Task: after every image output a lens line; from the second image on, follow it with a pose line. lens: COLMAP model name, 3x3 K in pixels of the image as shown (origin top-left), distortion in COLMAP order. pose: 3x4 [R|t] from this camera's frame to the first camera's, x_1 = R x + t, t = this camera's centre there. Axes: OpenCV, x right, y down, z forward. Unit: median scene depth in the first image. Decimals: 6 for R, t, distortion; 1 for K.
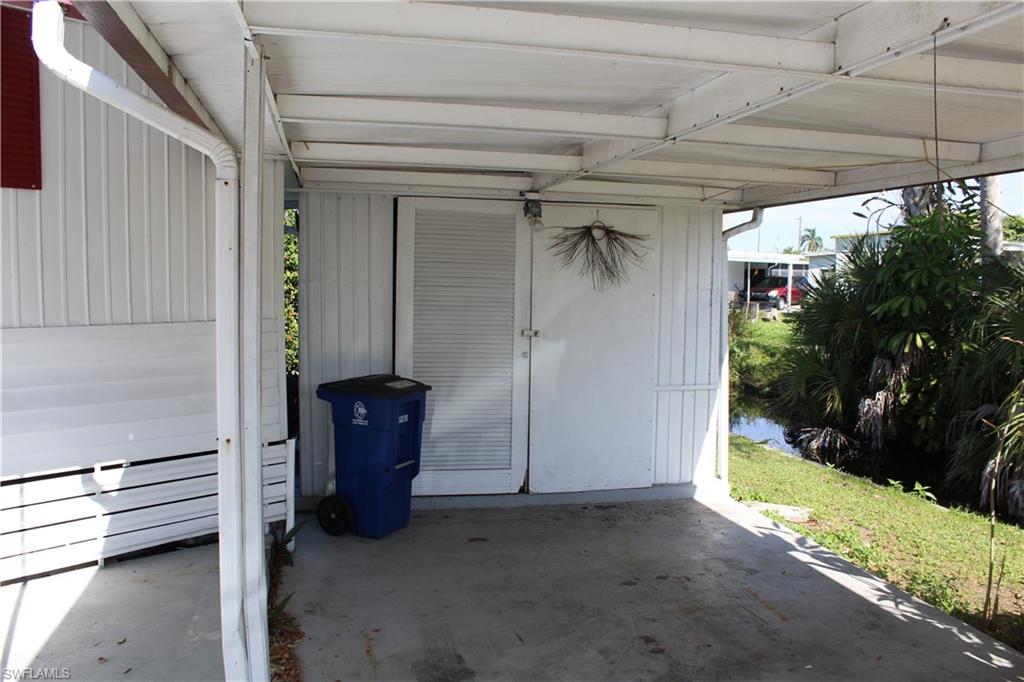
lens RADIAL K [[854.5, 0, 512.0], [0, 854.5, 341.0], [0, 0, 1]] dist [-0.091716, 0.000097]
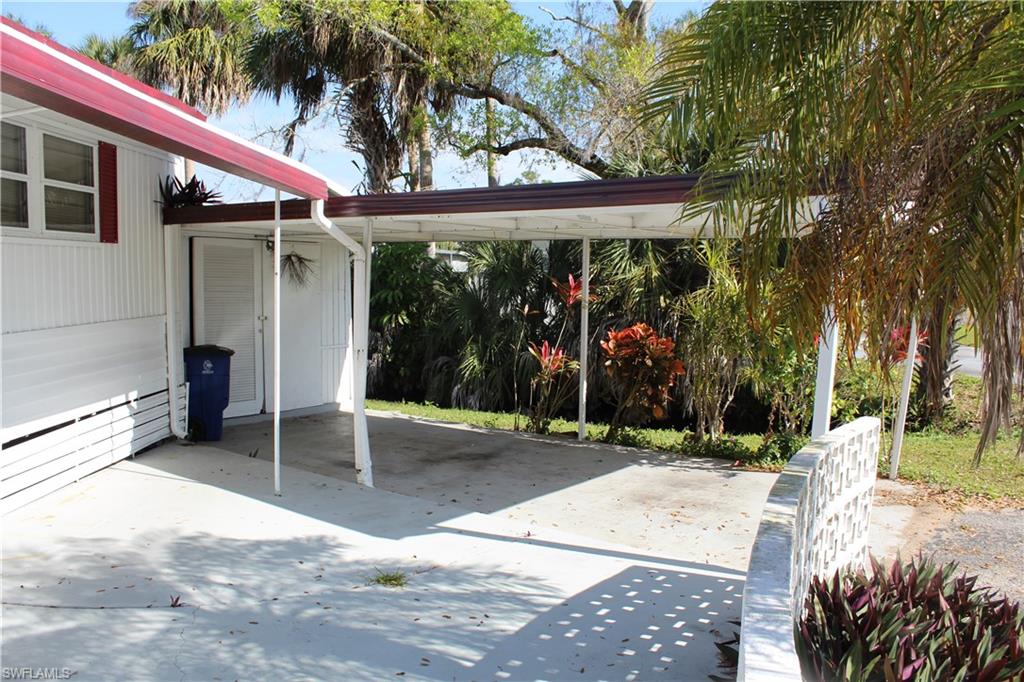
lens RADIAL K [[854.5, 0, 512.0], [0, 854.5, 341.0], [0, 0, 1]] dist [-0.091716, 0.000097]
pose [[0.753285, -0.055061, 0.655385, -0.697629], [0.048830, 0.998421, 0.027756, 0.013135], [-0.655879, 0.011094, 0.754785, -0.578341]]
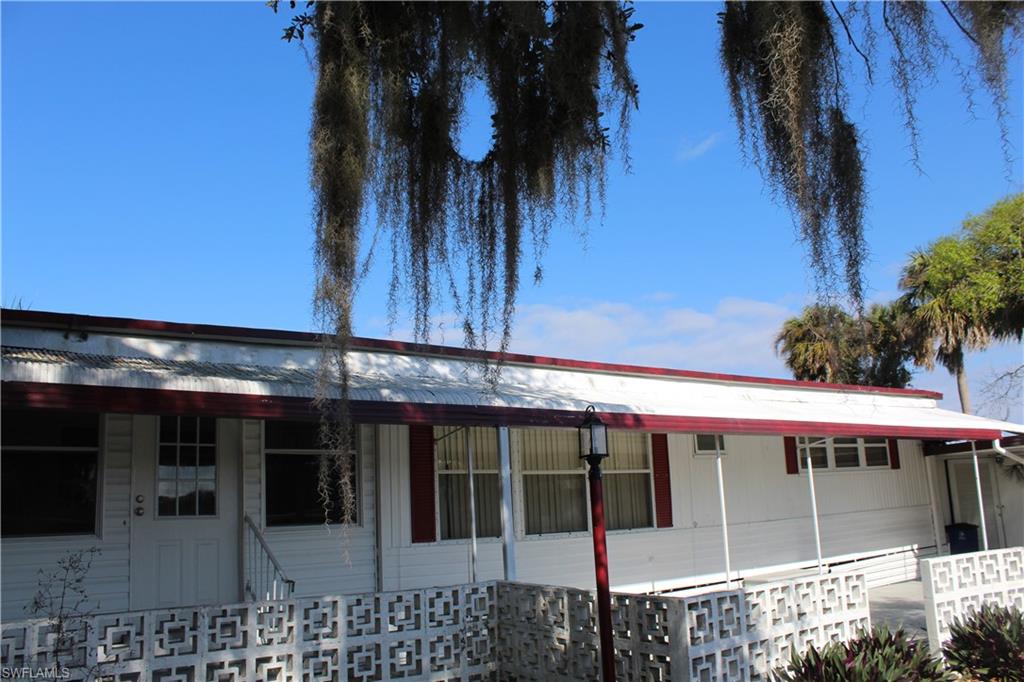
lens RADIAL K [[854.5, 0, 512.0], [0, 854.5, 341.0], [0, 0, 1]] dist [-0.091716, 0.000097]
pose [[0.983046, -0.086792, -0.161518, -0.994123], [0.041480, 0.963307, -0.265178, 0.111043], [0.178607, 0.253982, 0.950575, -1.819320]]
